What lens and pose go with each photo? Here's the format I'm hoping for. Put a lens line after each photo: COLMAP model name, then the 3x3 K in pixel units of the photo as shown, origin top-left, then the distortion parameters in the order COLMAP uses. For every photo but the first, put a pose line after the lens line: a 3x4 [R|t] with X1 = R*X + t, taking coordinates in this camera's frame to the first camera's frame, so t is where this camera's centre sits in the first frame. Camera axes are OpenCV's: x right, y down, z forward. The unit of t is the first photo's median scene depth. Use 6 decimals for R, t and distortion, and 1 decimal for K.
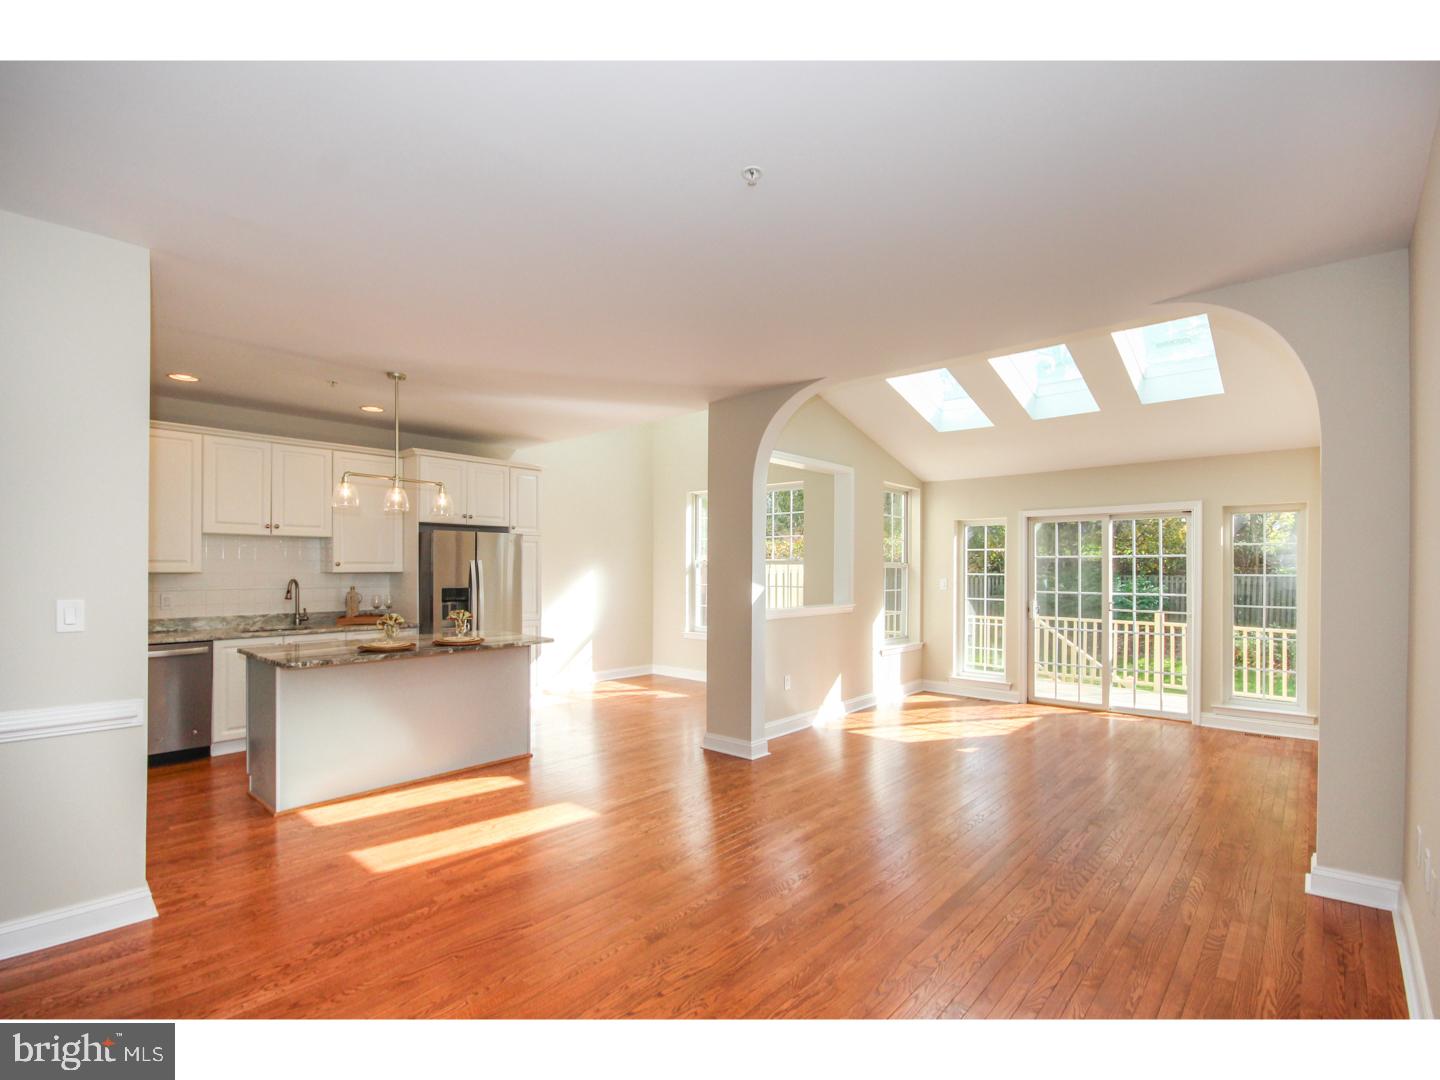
lens RADIAL K [[678.5, 0, 717.9], [0, 678.5, 548.2], [0, 0, 1]] dist [-0.000777, 0.000074]
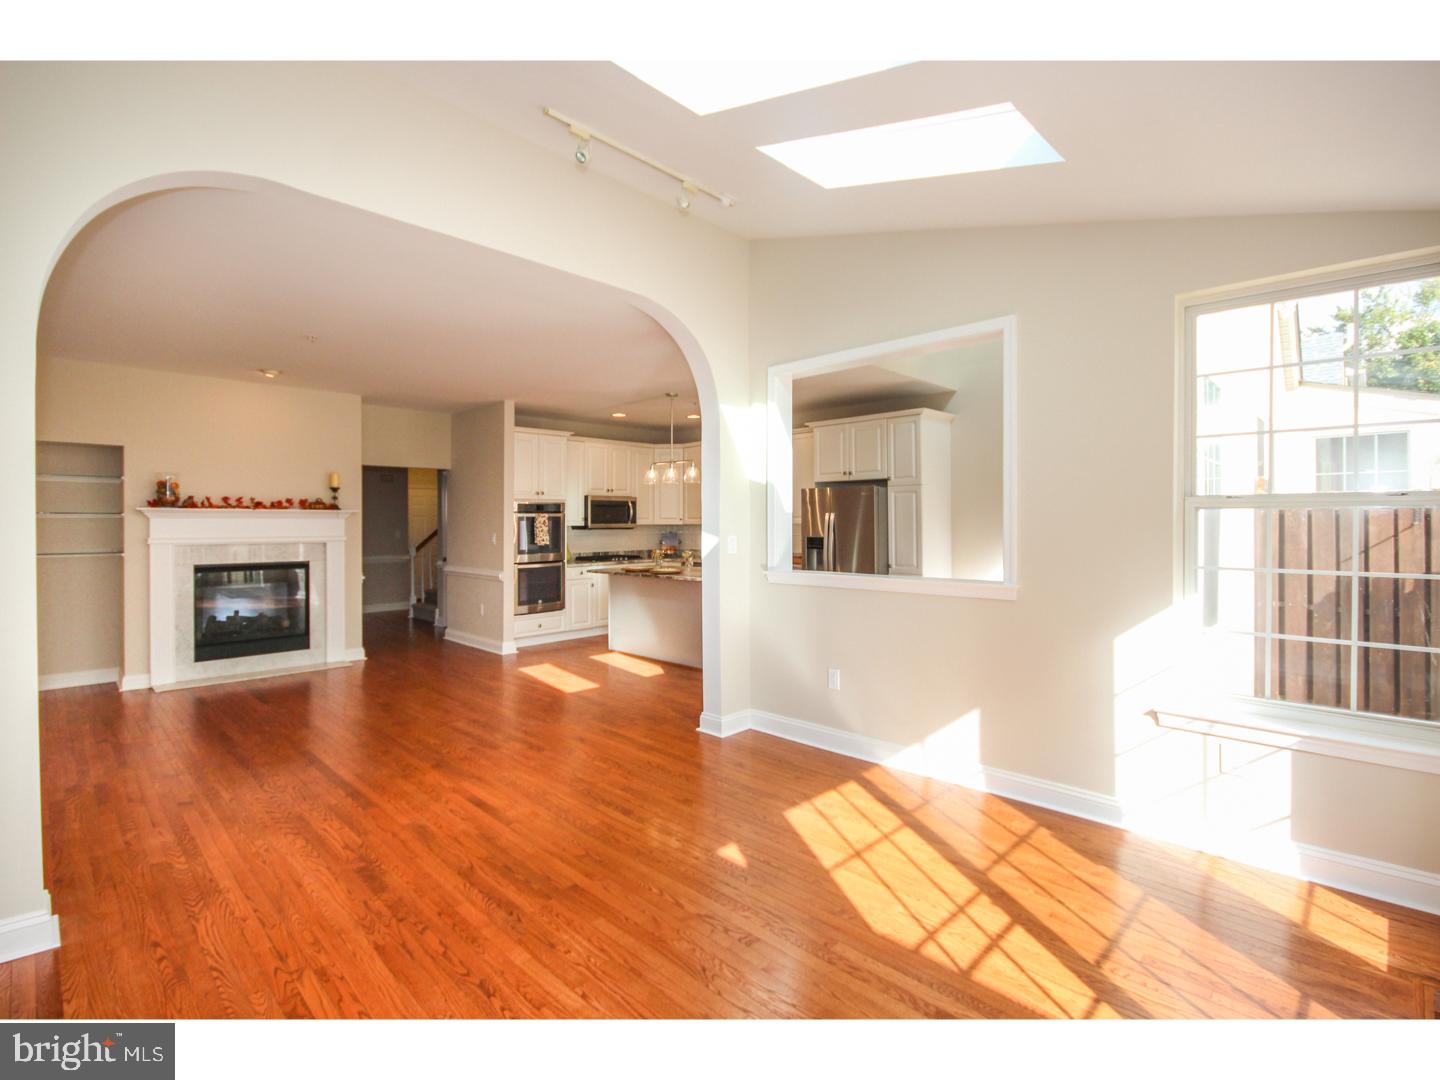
lens RADIAL K [[678.9, 0, 716.7], [0, 678.9, 524.0], [0, 0, 1]] dist [-0.002063, -0.000316]
pose [[-0.055620, -0.004017, -0.998444, 0.877297], [0.030302, 0.999524, -0.005709, 0.041006], [0.997992, -0.030573, -0.055471, 0.996592]]
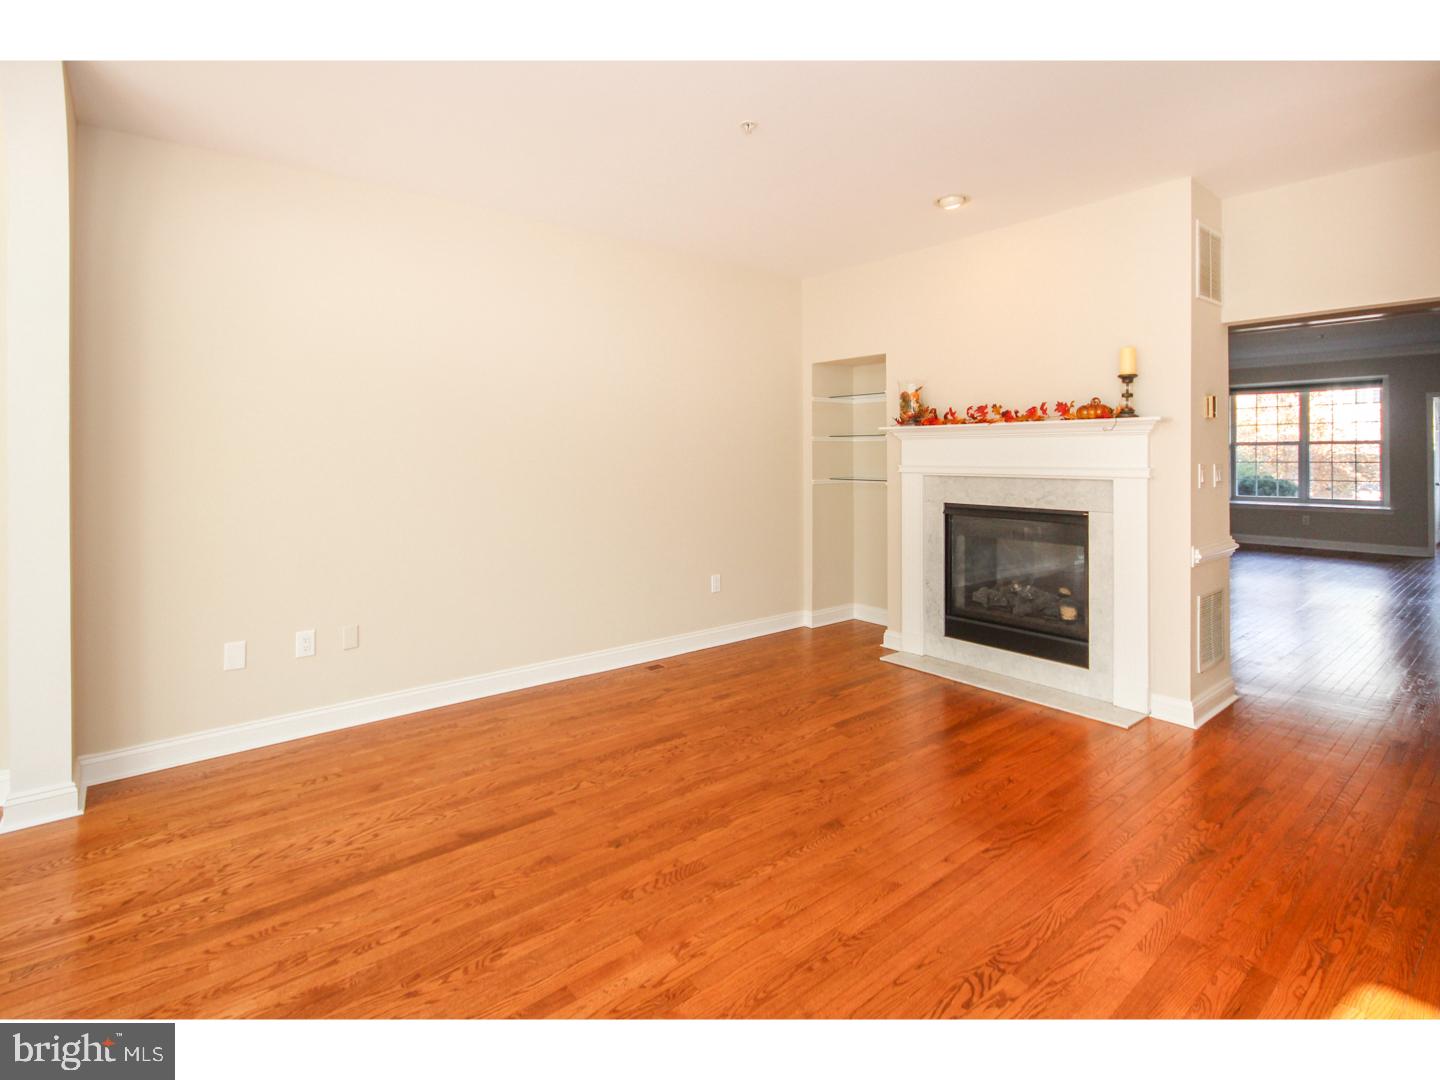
lens RADIAL K [[697.1, 0, 720.2], [0, 697.1, 458.2], [0, 0, 1]] dist [-0.000004, -0.000093]
pose [[-0.987351, -0.003080, 0.158522, -0.041915], [-0.006747, 0.999722, -0.022600, 0.042929], [-0.158408, -0.023384, -0.987097, 0.946980]]
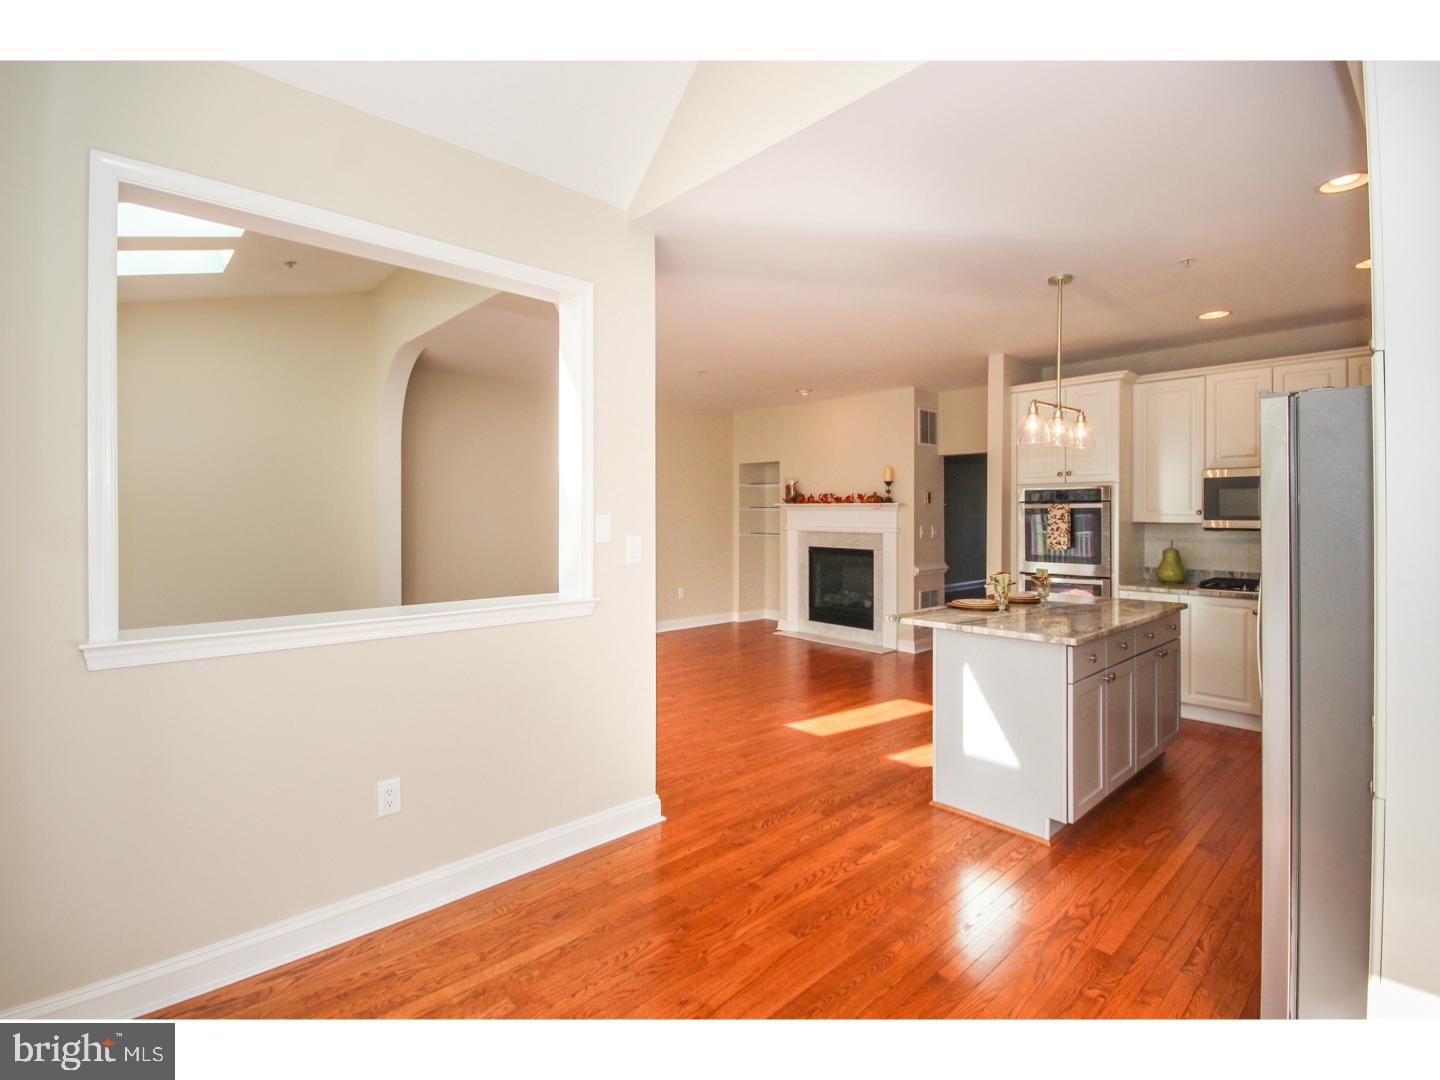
lens RADIAL K [[678.5, 0, 711.2], [0, 678.5, 507.6], [0, 0, 1]] dist [0.000202, 0.000014]
pose [[-0.994039, -0.005243, 0.108897, -0.123416], [-0.008673, 0.999480, -0.031042, 0.039258], [-0.108677, -0.031802, -0.993568, 1.554185]]
